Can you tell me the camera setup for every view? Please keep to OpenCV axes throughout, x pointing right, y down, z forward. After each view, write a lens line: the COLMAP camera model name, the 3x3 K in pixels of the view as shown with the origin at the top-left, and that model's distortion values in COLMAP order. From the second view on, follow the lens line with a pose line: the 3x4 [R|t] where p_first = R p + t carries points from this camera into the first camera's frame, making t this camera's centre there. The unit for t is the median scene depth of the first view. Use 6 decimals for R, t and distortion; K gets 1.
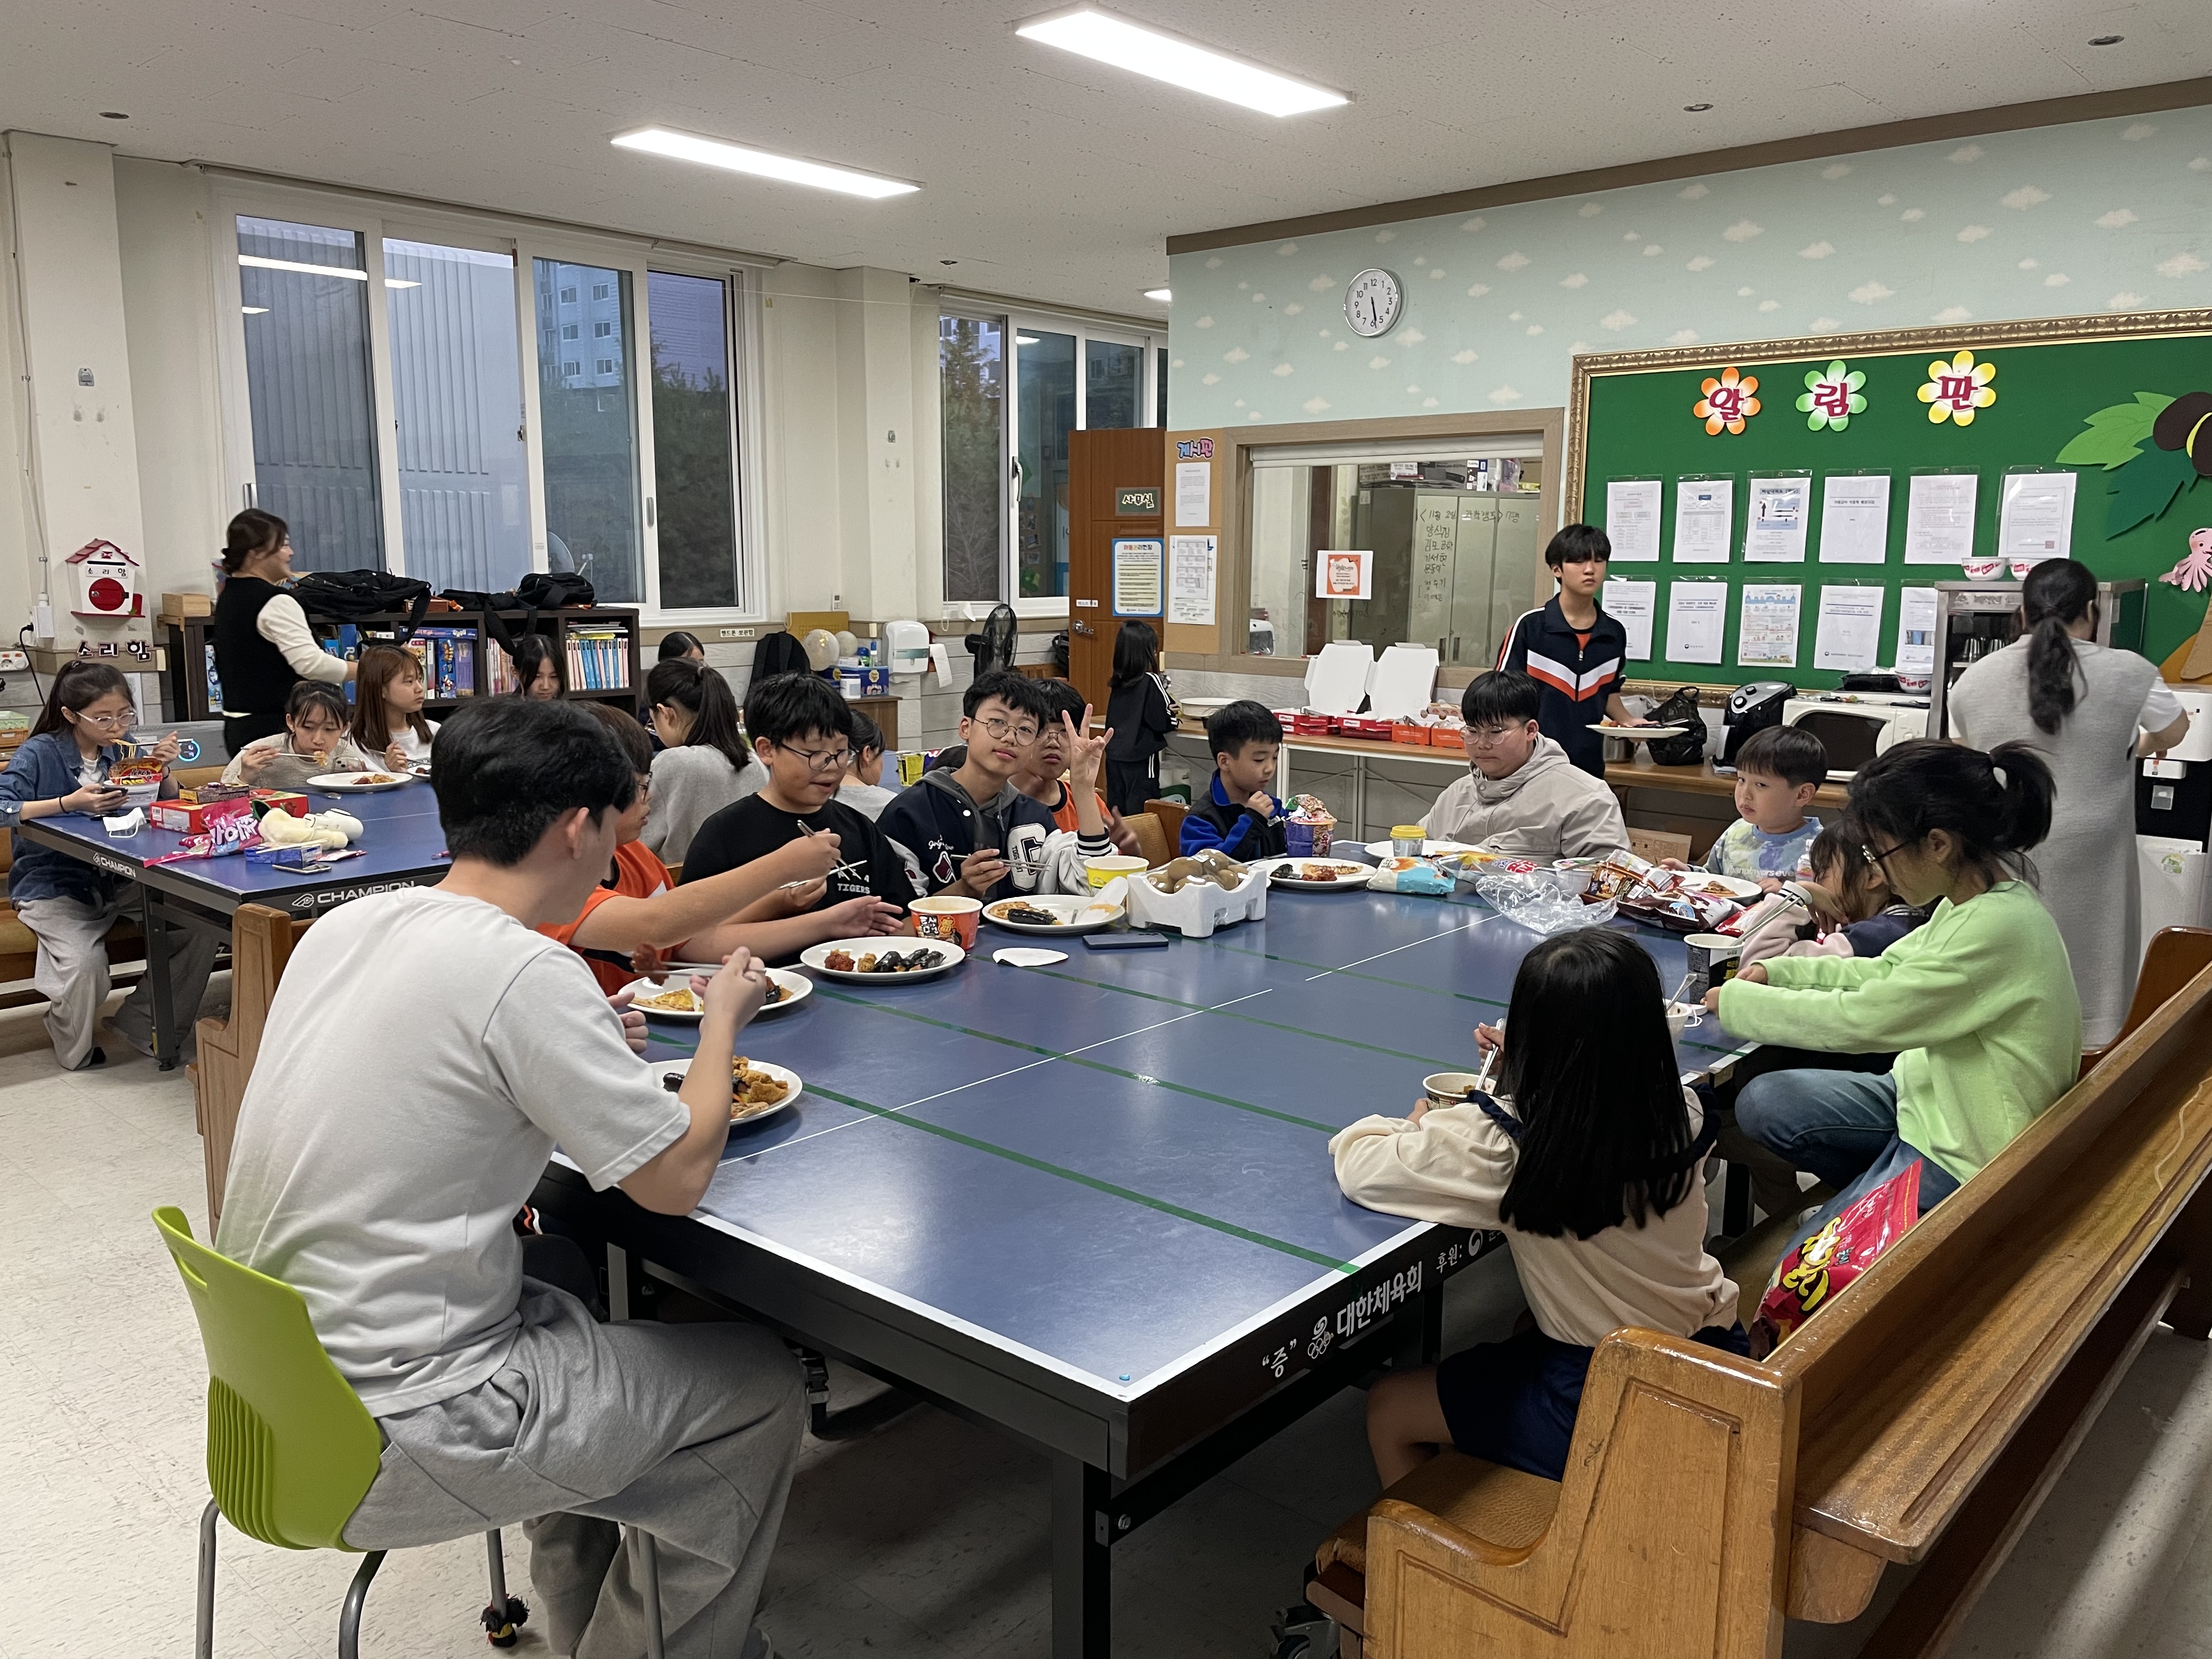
lens RADIAL K [[1665.5, 0, 1128.5], [0, 1665.5, 824.7], [0, 0, 1]] dist [0.094490, -0.127851]
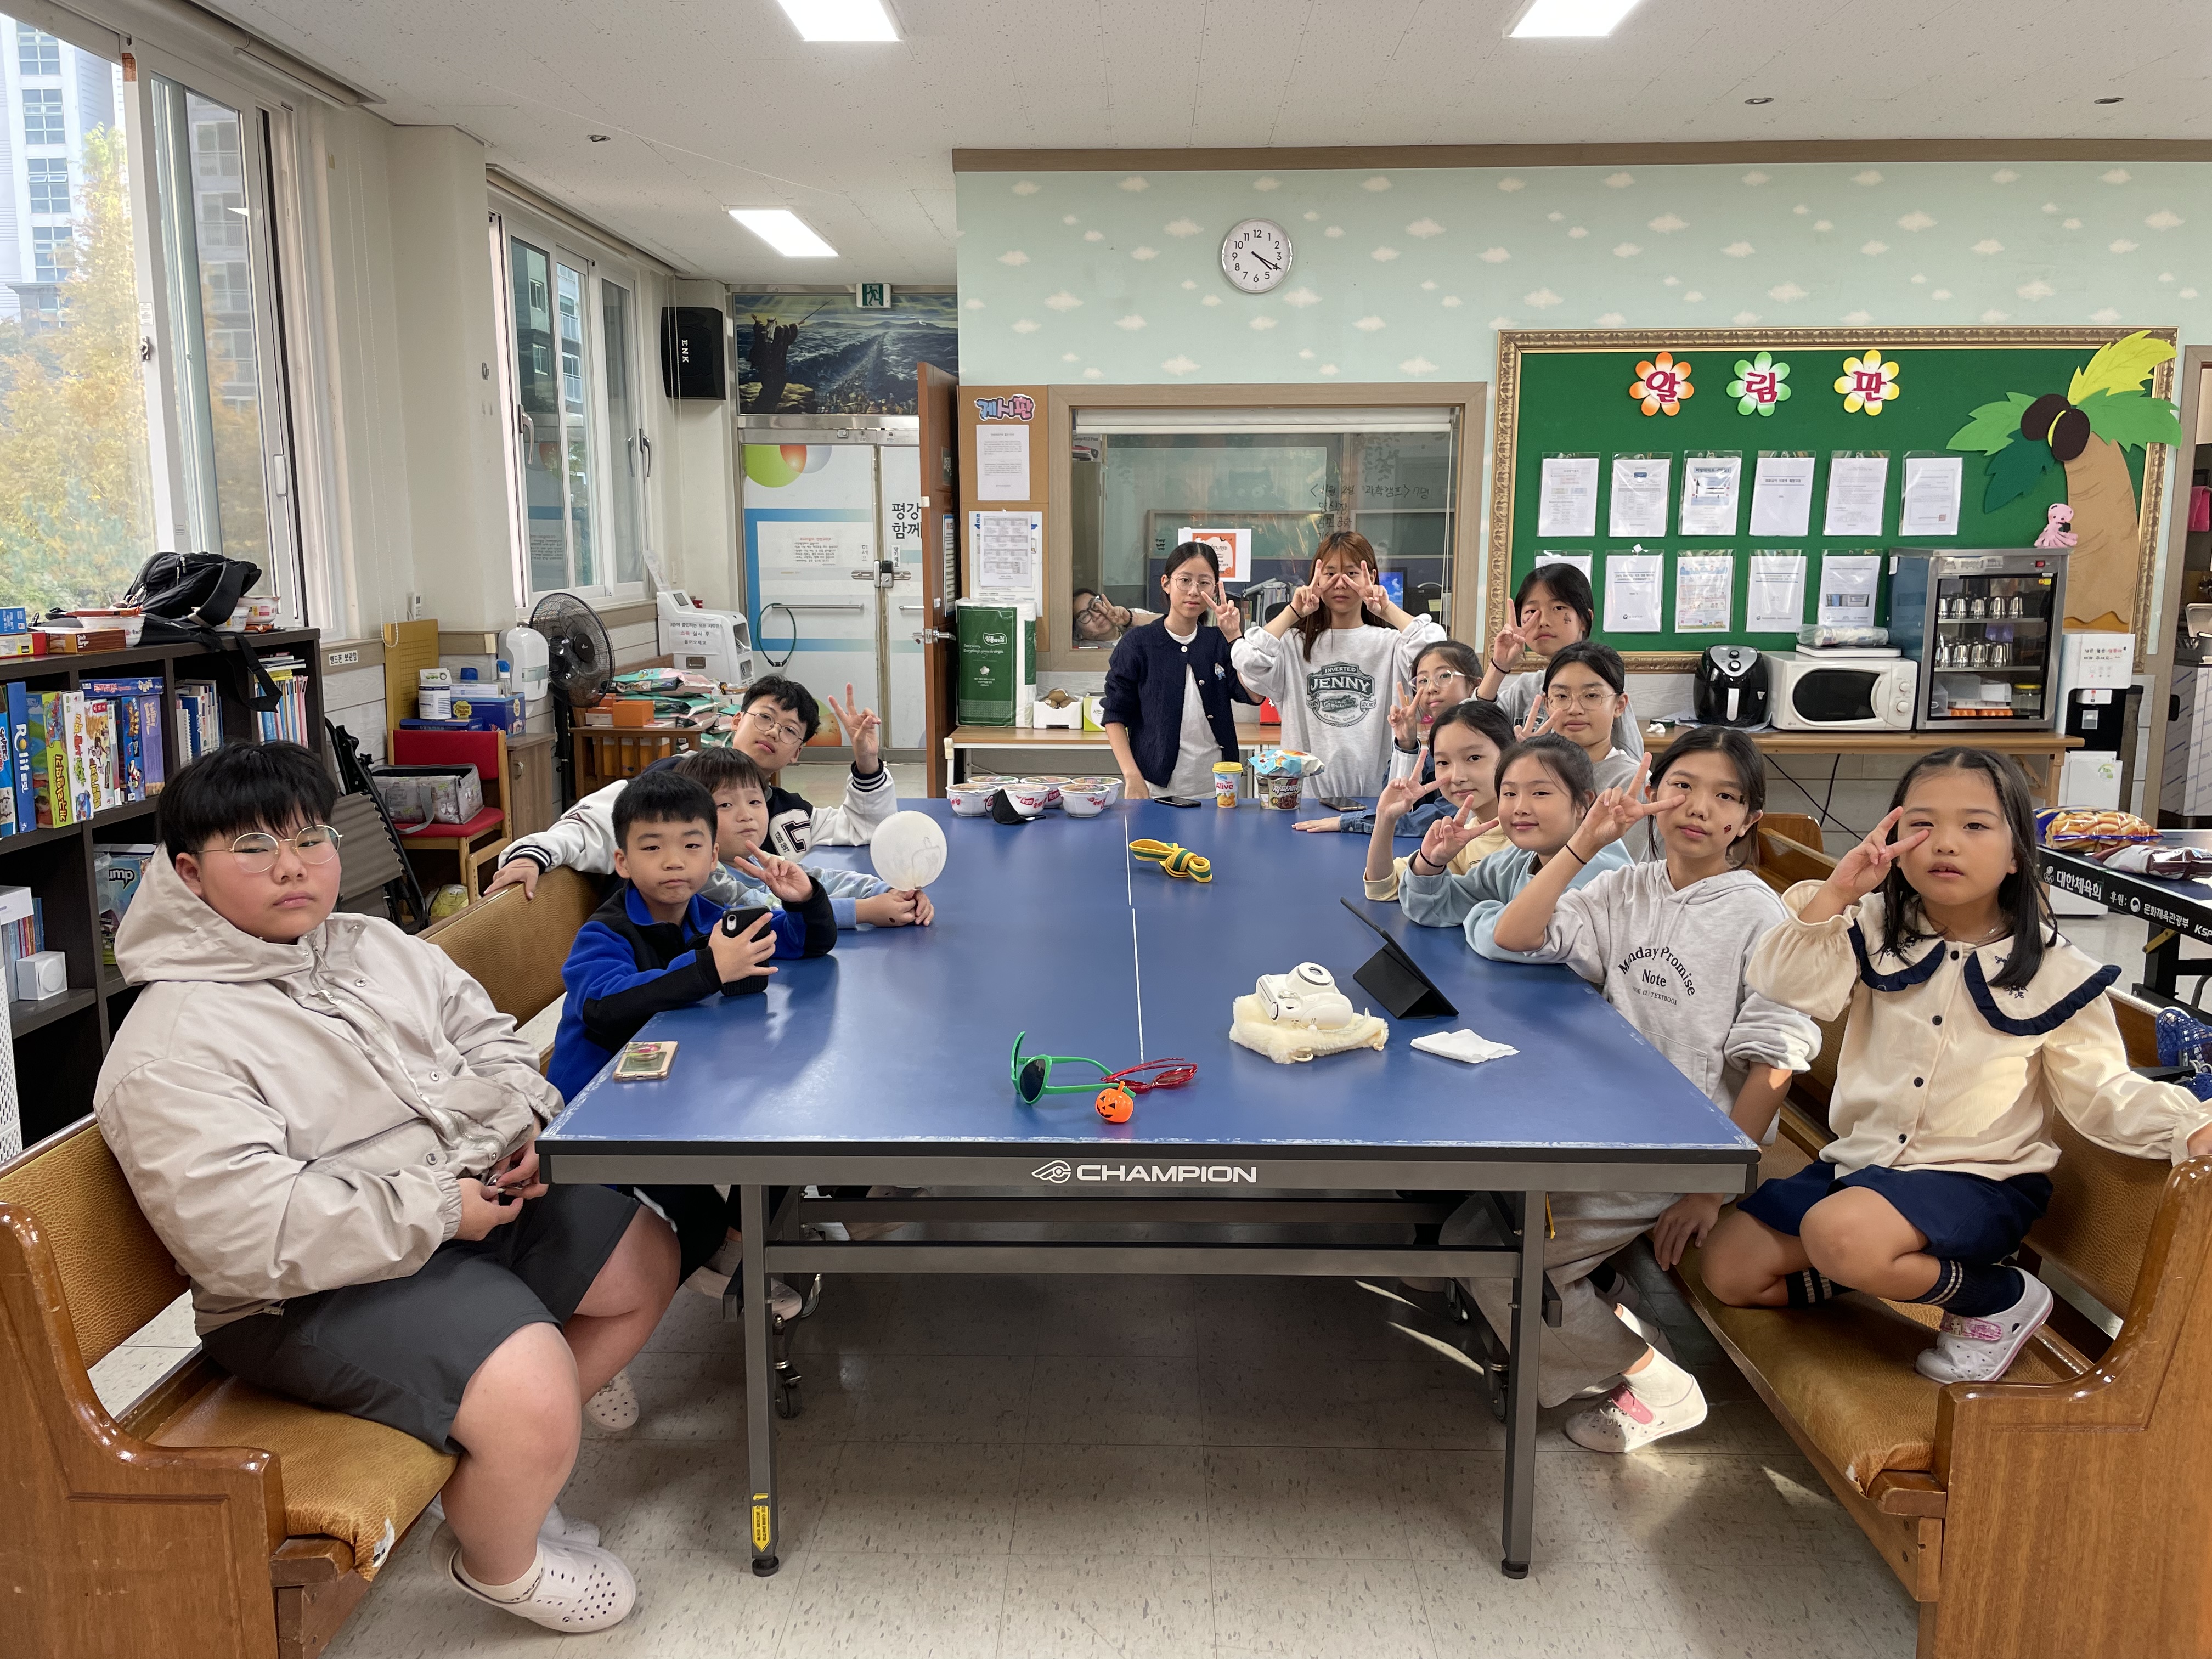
lens RADIAL K [[1615.0, 0, 1110.4], [0, 1615.0, 818.1], [0, 0, 1]] dist [0.077181, -0.098498]
pose [[0.759285, -0.119965, 0.639605, -0.598833], [0.112748, 0.992248, 0.052261, -0.073073], [-0.640917, 0.032433, 0.766925, 0.444945]]
